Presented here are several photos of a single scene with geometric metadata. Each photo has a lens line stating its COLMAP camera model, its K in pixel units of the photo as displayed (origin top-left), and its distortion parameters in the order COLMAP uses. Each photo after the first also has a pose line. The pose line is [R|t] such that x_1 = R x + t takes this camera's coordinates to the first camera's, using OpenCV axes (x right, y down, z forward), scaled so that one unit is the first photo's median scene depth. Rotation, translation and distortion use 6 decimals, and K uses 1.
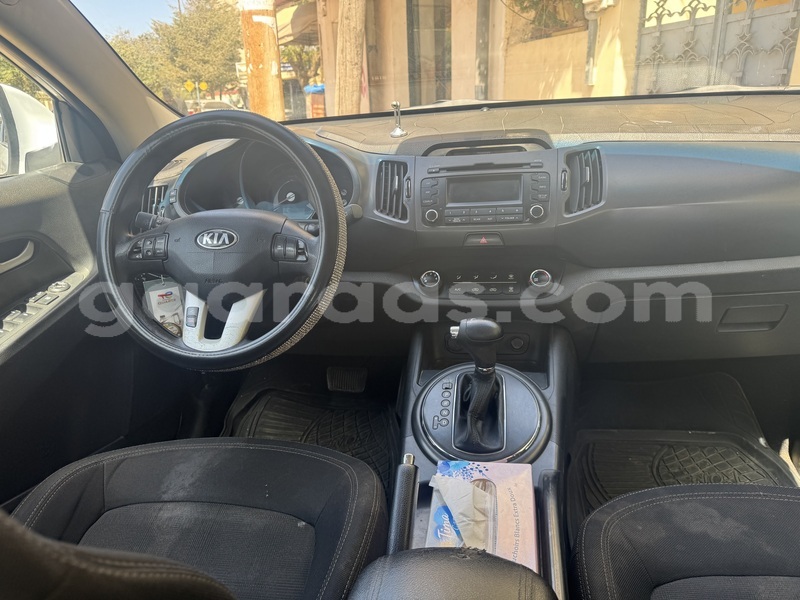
lens RADIAL K [[563.0, 0, 400.0], [0, 563.0, 300.0], [0, 0, 1]] dist [-0.034118, -0.003439]
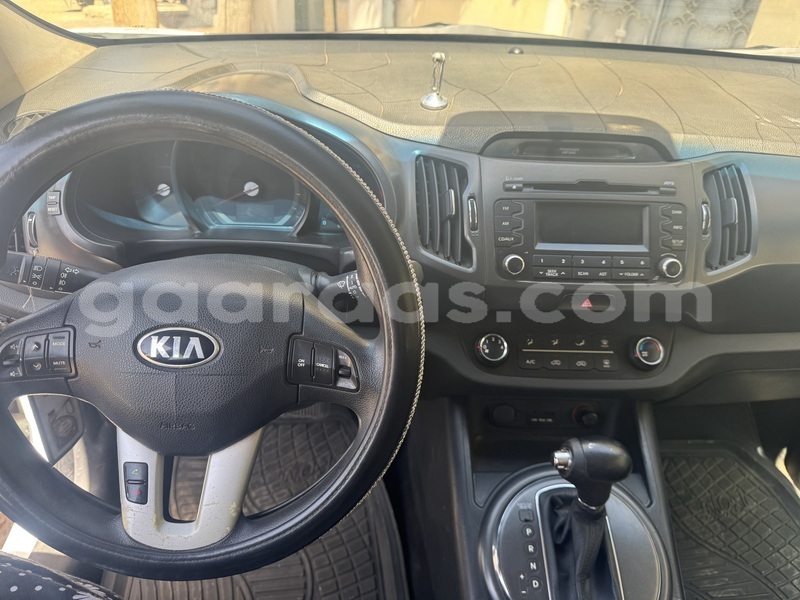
lens RADIAL K [[563.0, 0, 400.0], [0, 563.0, 300.0], [0, 0, 1]] dist [-0.034118, -0.003439]
pose [[0.974278, -0.016408, 0.224753, -0.211108], [-0.027259, 0.981442, 0.189812, -0.224075], [-0.223696, -0.191056, 0.955750, 0.404957]]
